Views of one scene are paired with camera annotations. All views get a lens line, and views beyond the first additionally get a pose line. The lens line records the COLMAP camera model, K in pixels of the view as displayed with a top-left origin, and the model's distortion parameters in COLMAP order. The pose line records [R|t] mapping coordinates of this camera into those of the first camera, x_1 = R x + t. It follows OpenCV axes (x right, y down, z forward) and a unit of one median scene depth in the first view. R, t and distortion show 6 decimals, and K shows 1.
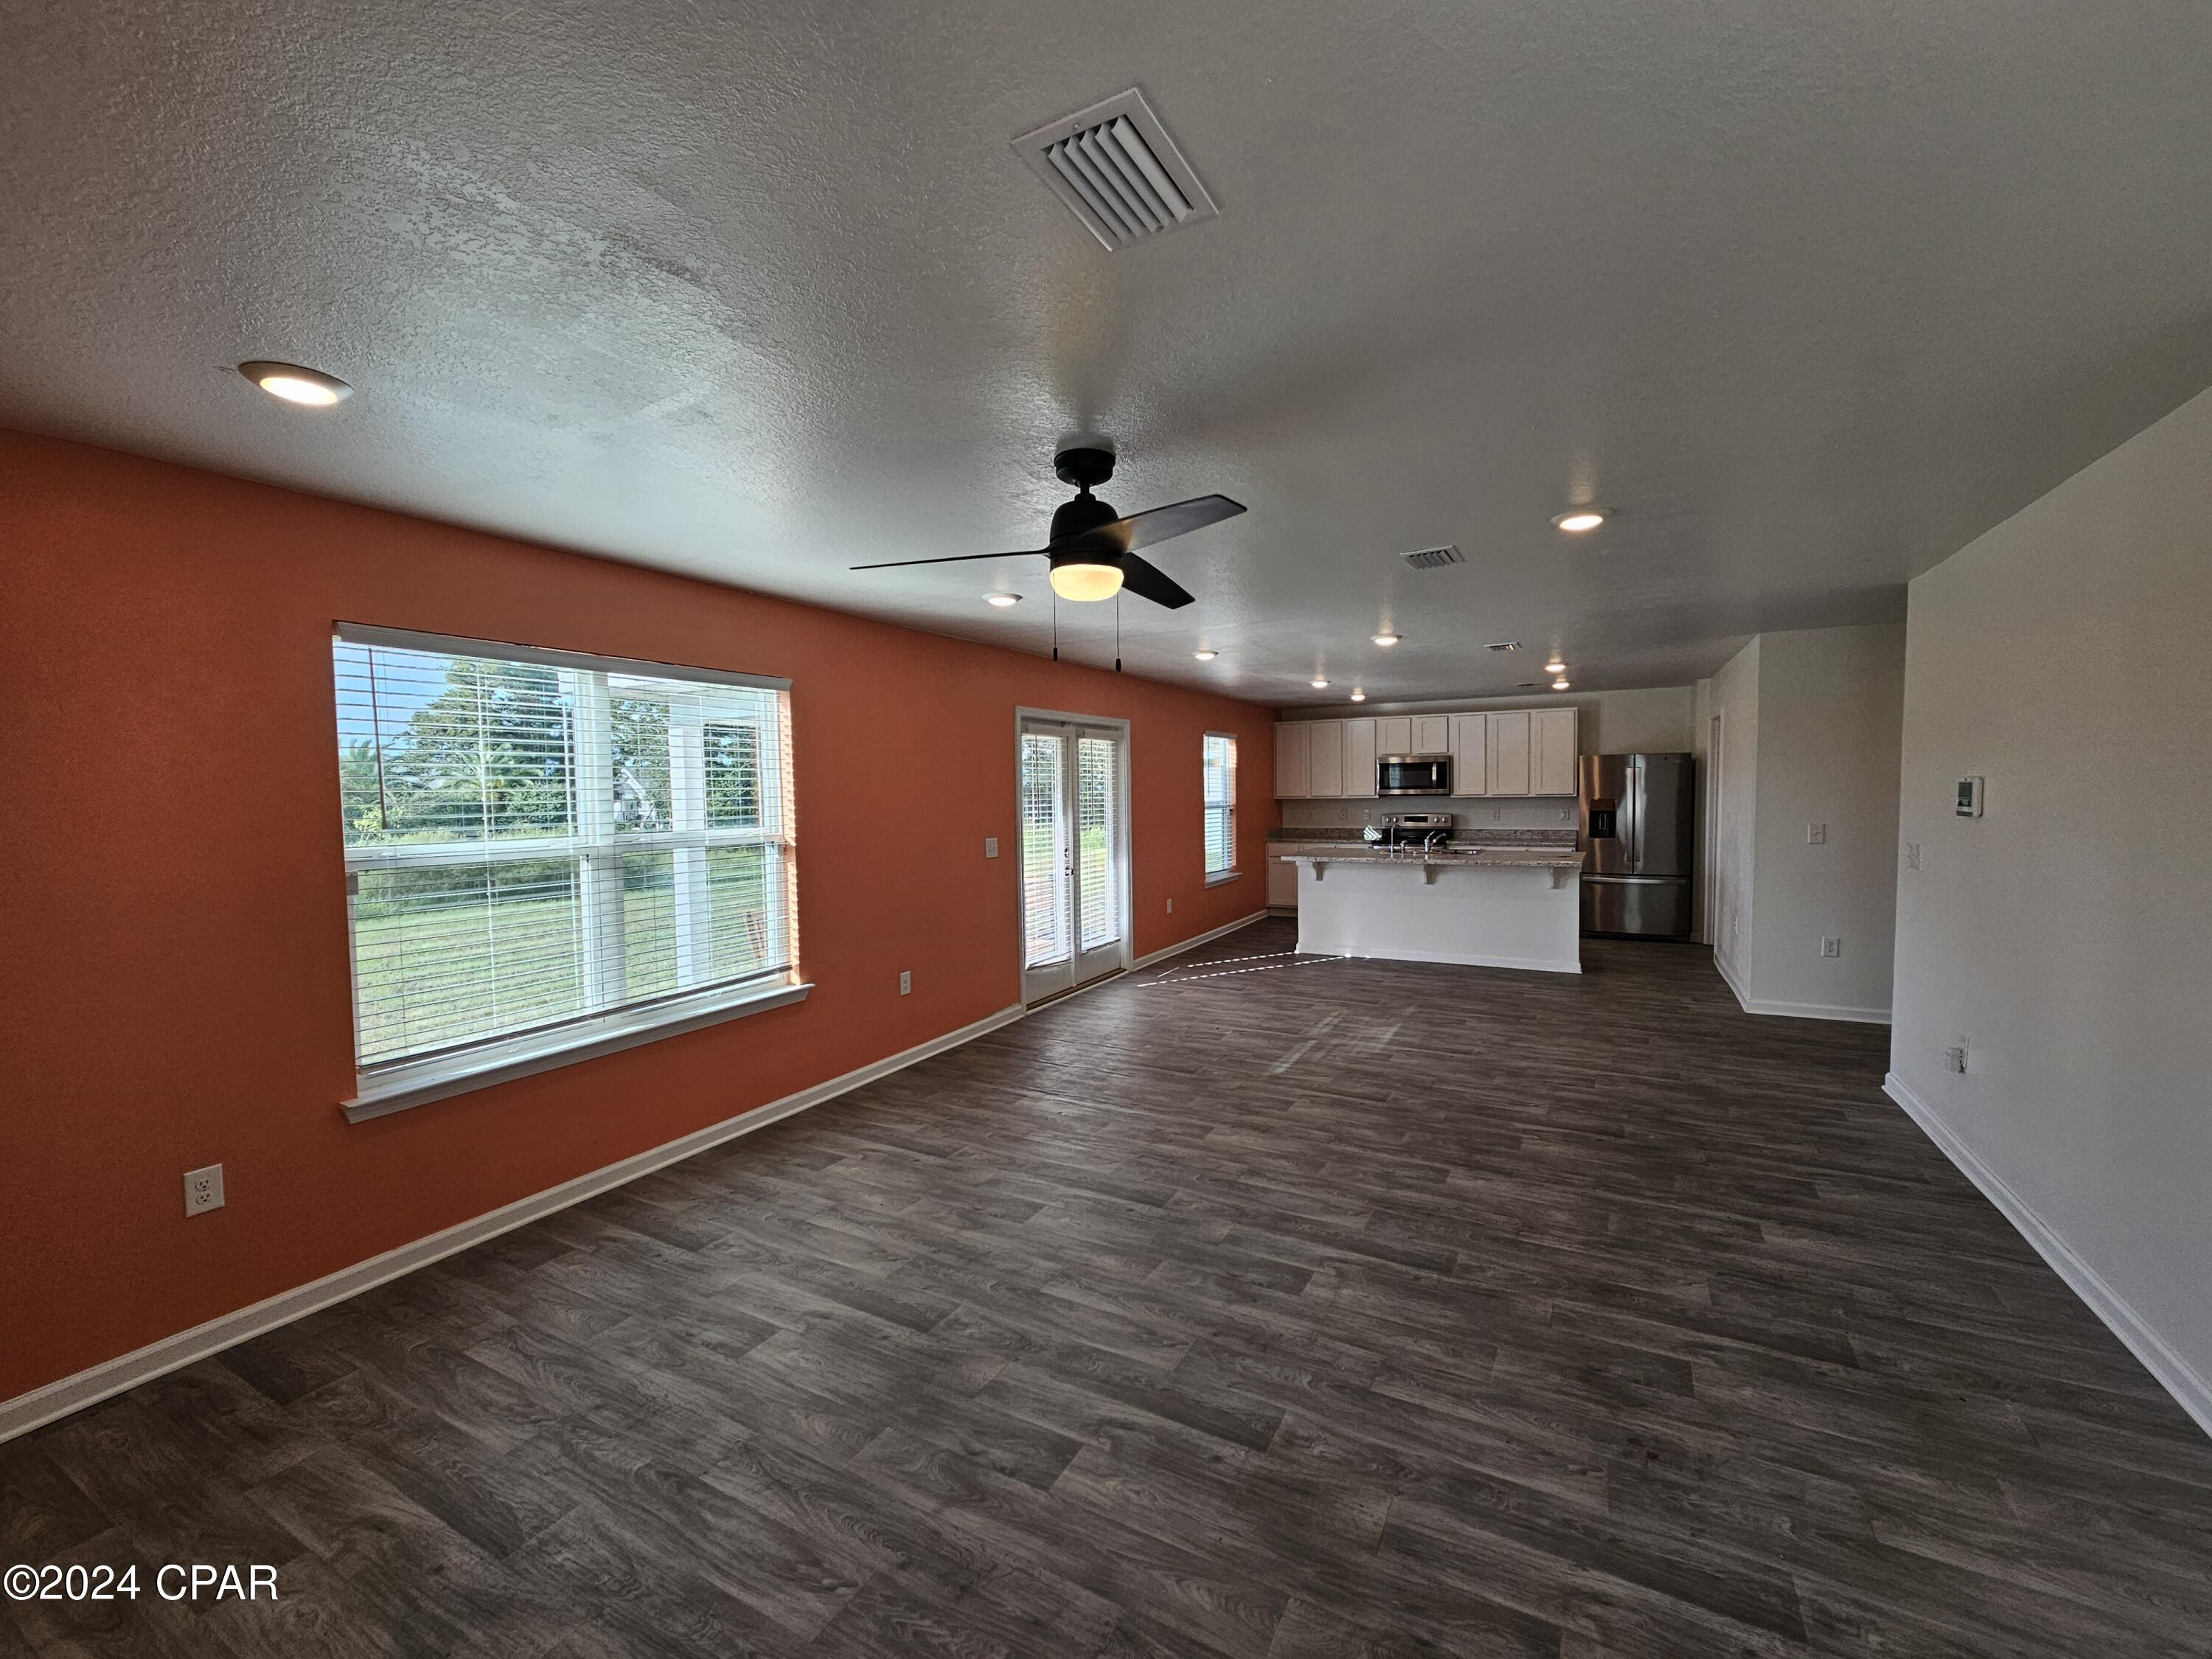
lens RADIAL K [[909.7, 0, 1093.7], [0, 909.7, 835.1], [0, 0, 1]] dist [0.002093, 0.000526]
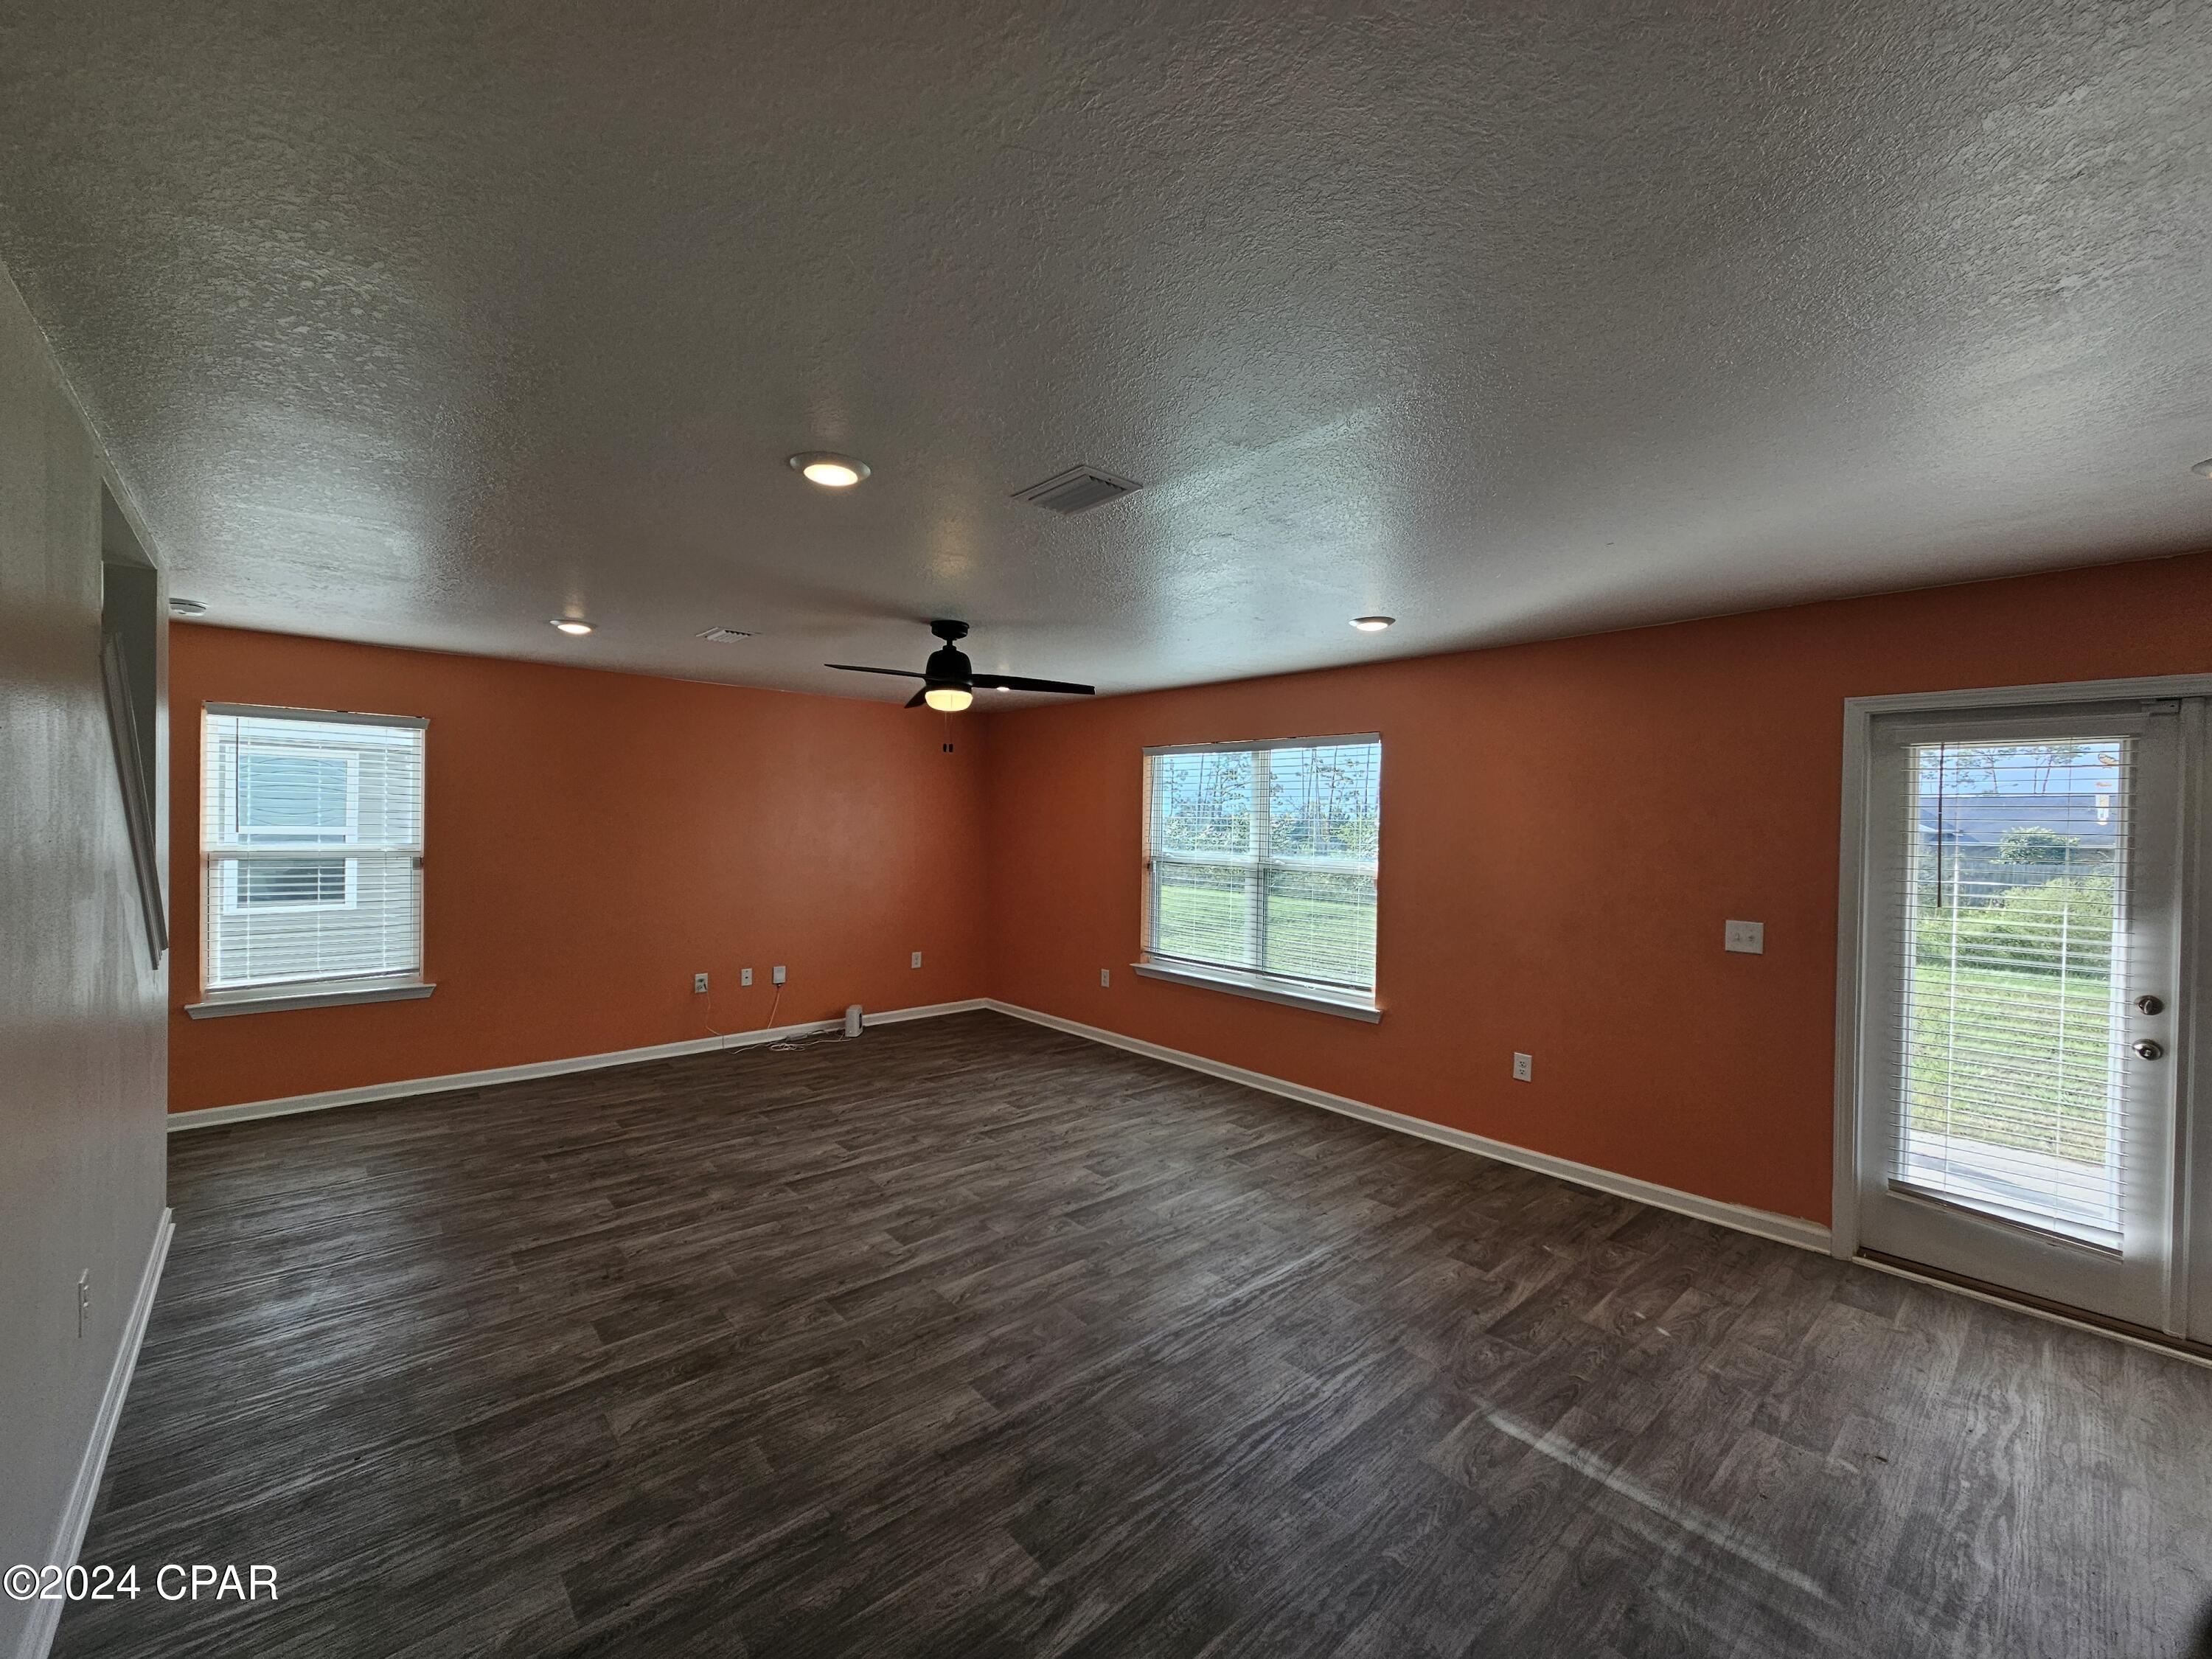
lens RADIAL K [[909.7, 0, 1104.5], [0, 909.7, 845.7], [0, 0, 1]] dist [0.002093, 0.000526]
pose [[-0.332078, 0.039024, -0.942444, 0.930616], [-0.060060, 0.996242, 0.062414, -0.090987], [0.941338, 0.077329, -0.328487, 1.192544]]
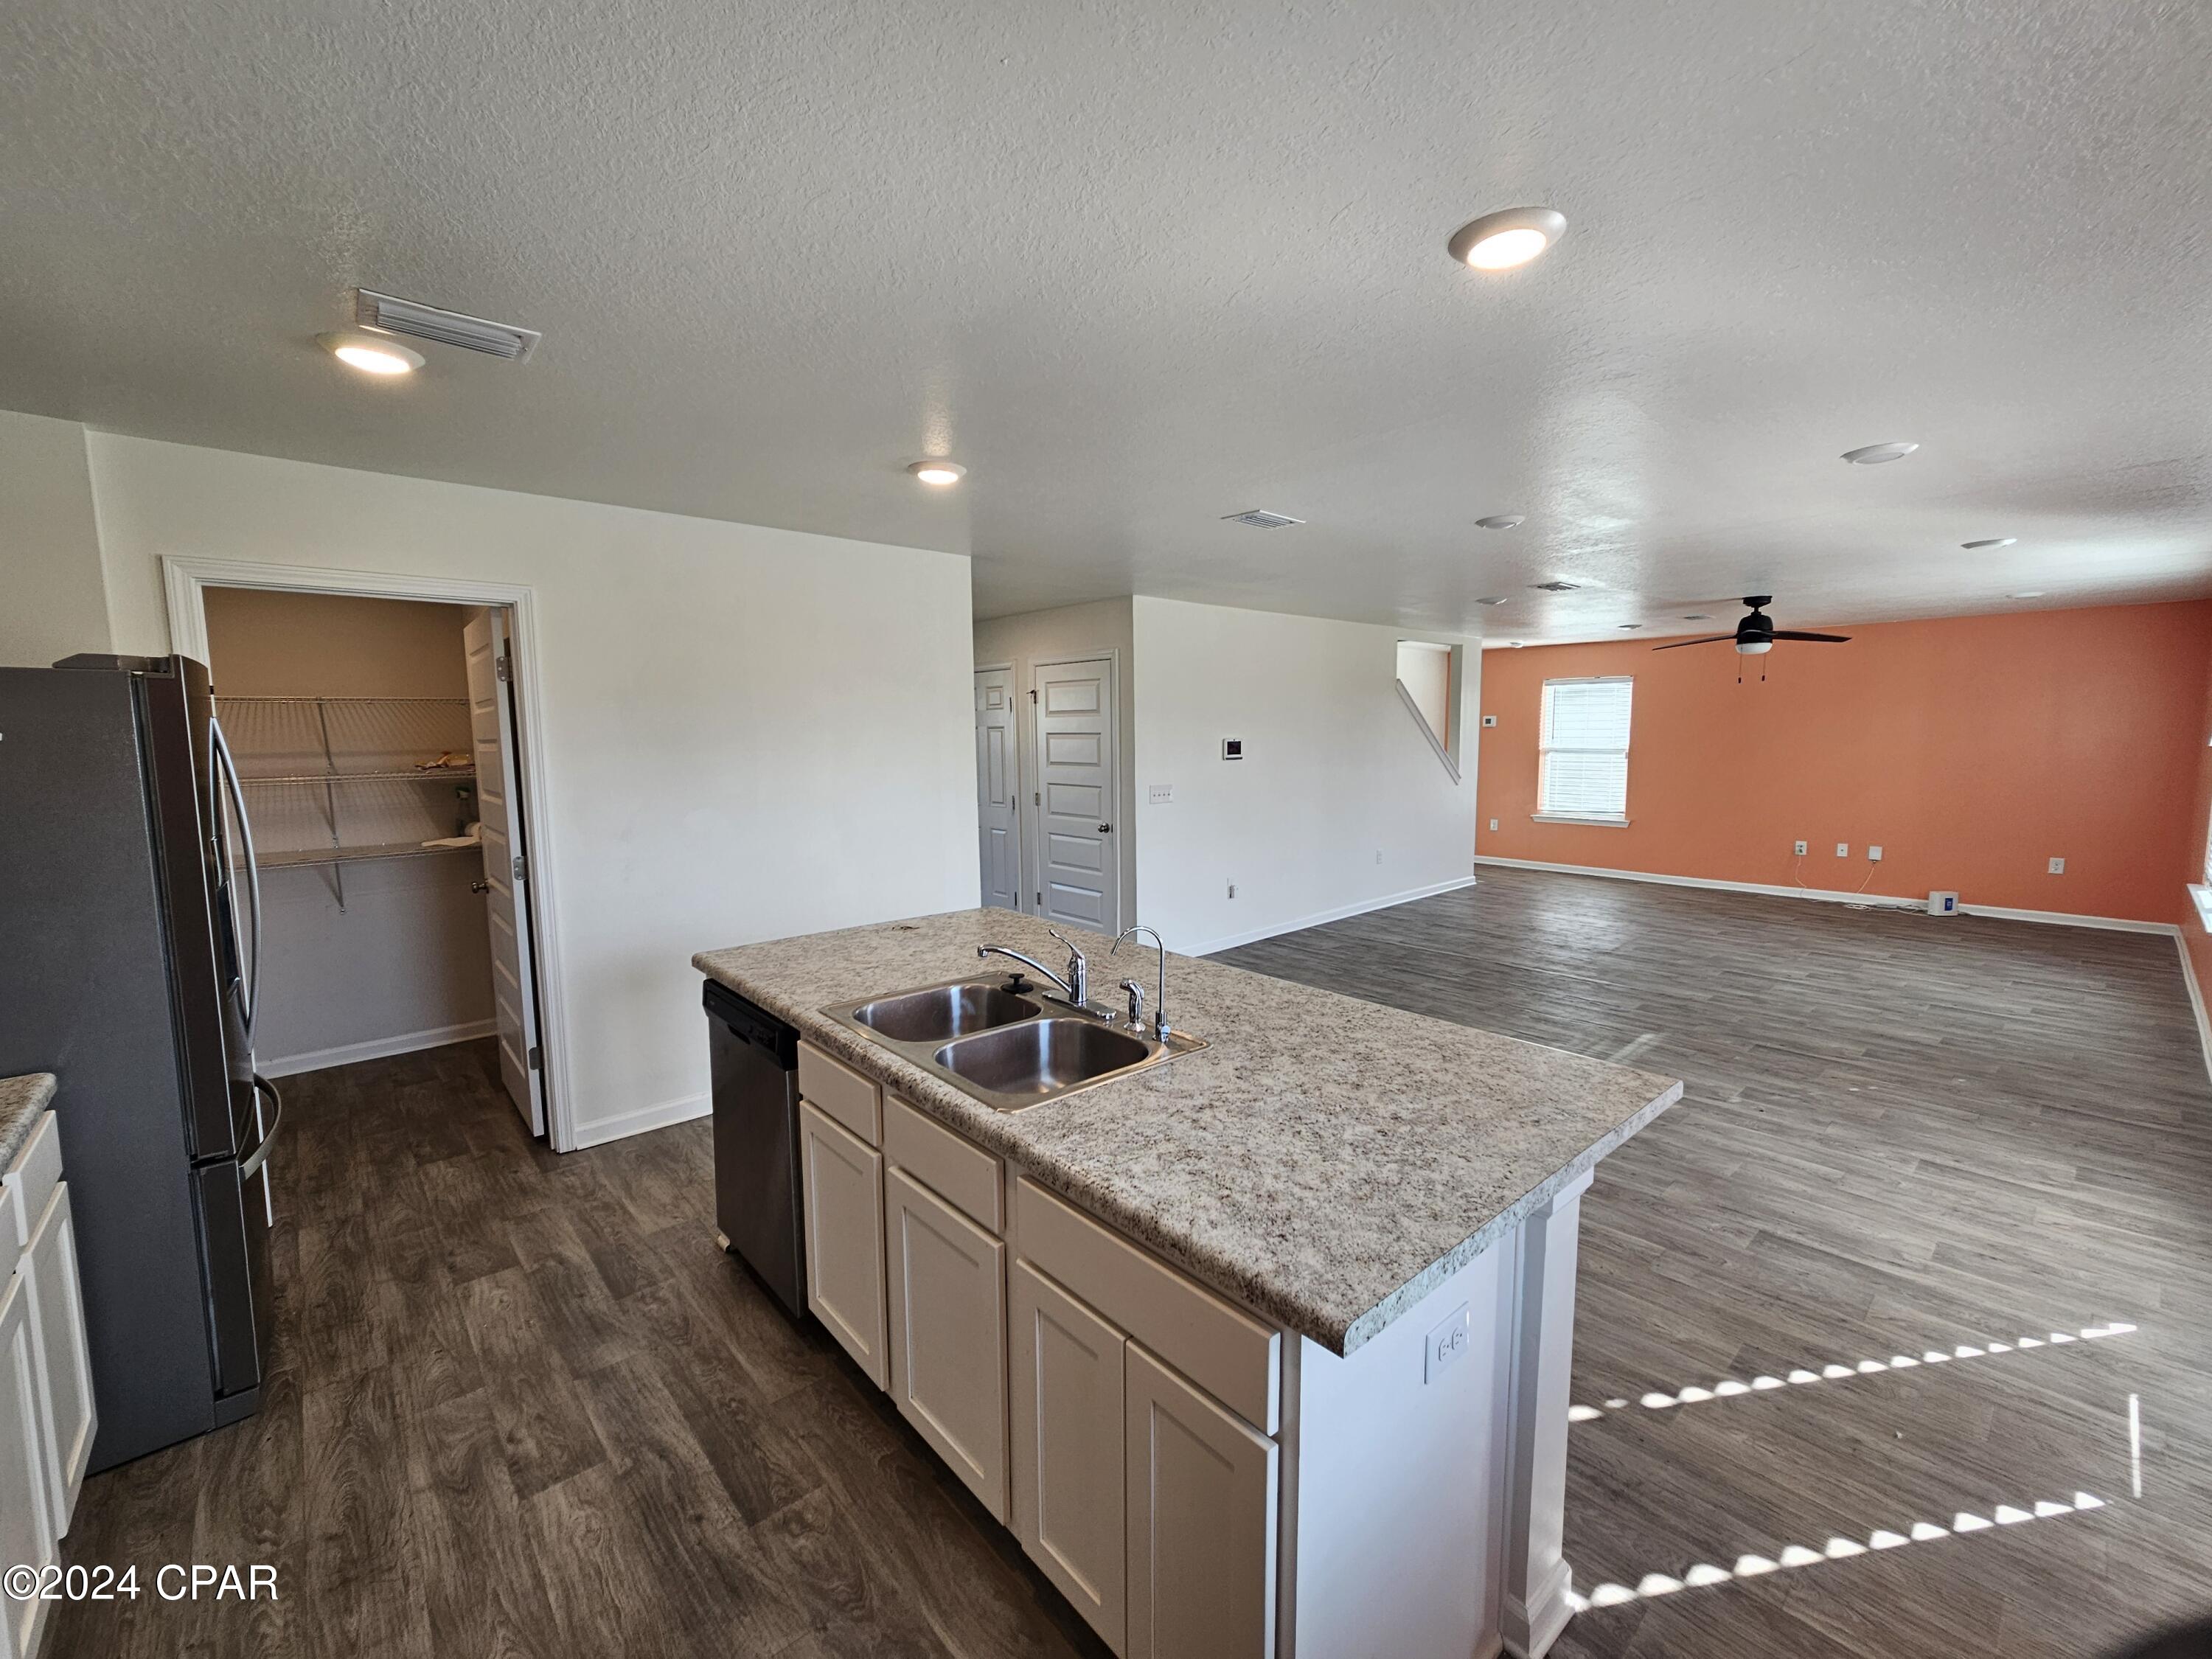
lens RADIAL K [[909.7, 0, 1107.7], [0, 909.7, 827.0], [0, 0, 1]] dist [0.002093, 0.000526]
pose [[-0.946571, -0.011003, 0.322309, 0.558007], [0.038852, 0.988248, 0.147839, -0.151800], [-0.320148, 0.152463, -0.935019, 2.602802]]
